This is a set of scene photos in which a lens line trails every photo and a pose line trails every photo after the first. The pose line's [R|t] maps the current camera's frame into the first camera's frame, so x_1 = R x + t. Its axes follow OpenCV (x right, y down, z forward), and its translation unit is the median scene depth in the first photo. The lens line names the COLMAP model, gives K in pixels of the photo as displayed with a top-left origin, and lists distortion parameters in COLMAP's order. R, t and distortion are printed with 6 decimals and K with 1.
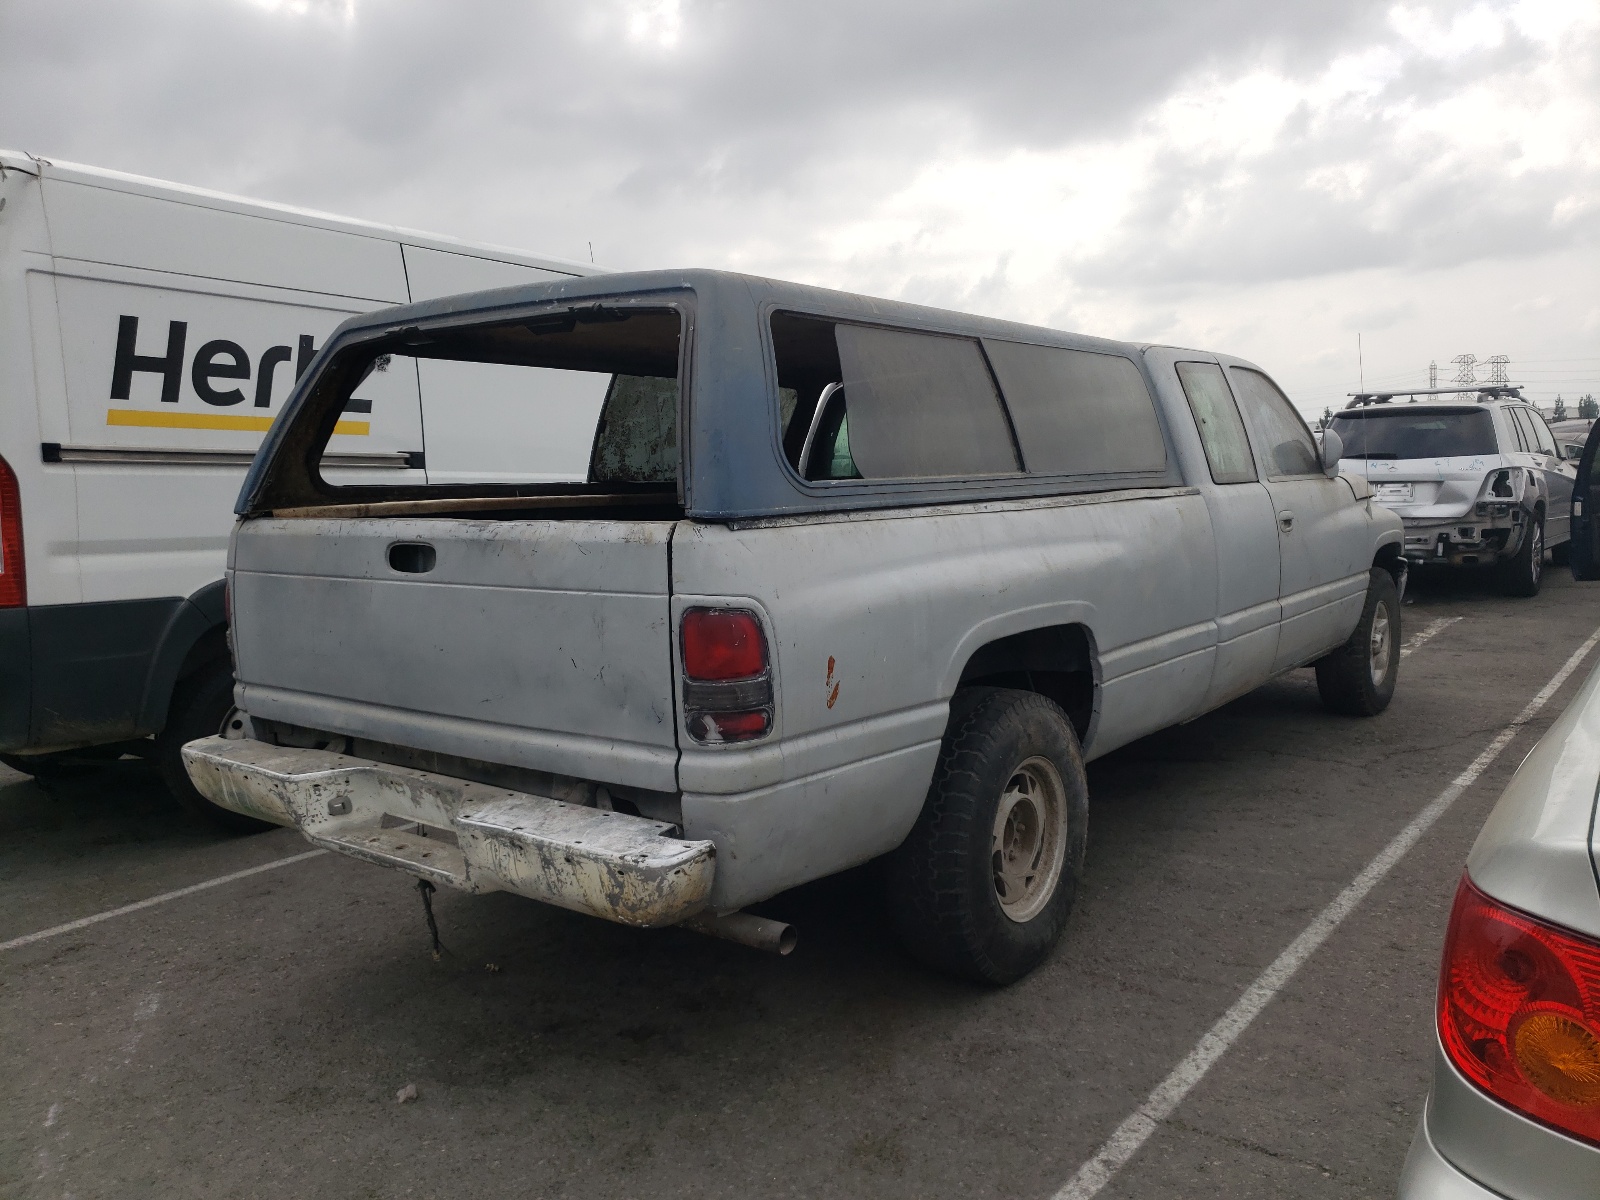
lens RADIAL K [[1233.9, 0, 796.1], [0, 1233.9, 596.7], [0, 0, 1]] dist [0.014575, -0.001813]
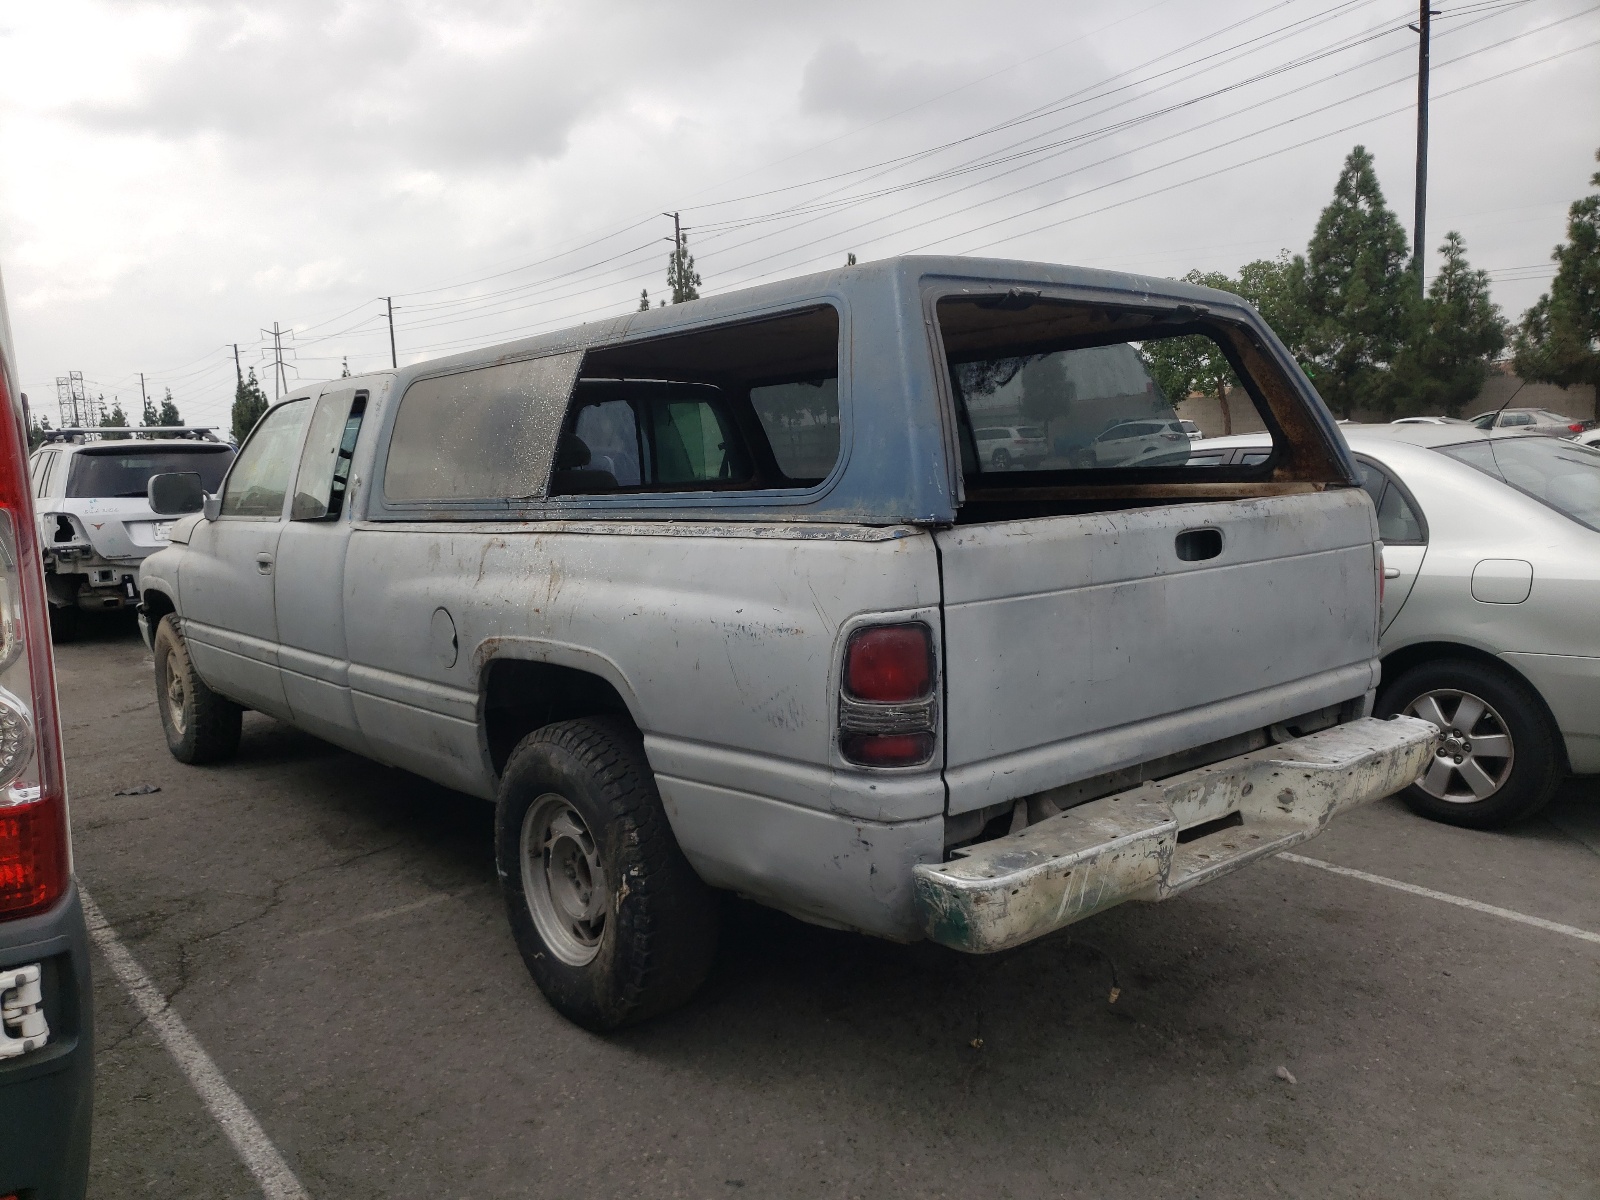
lens RADIAL K [[1233.9, 0, 795.6], [0, 1233.9, 604.7], [0, 0, 1]] dist [0.014575, -0.001813]
pose [[0.234574, -0.094477, 0.967496, -1.287808], [0.132849, 0.989044, 0.064371, -0.086851], [-0.962978, 0.113432, 0.244555, 1.051835]]
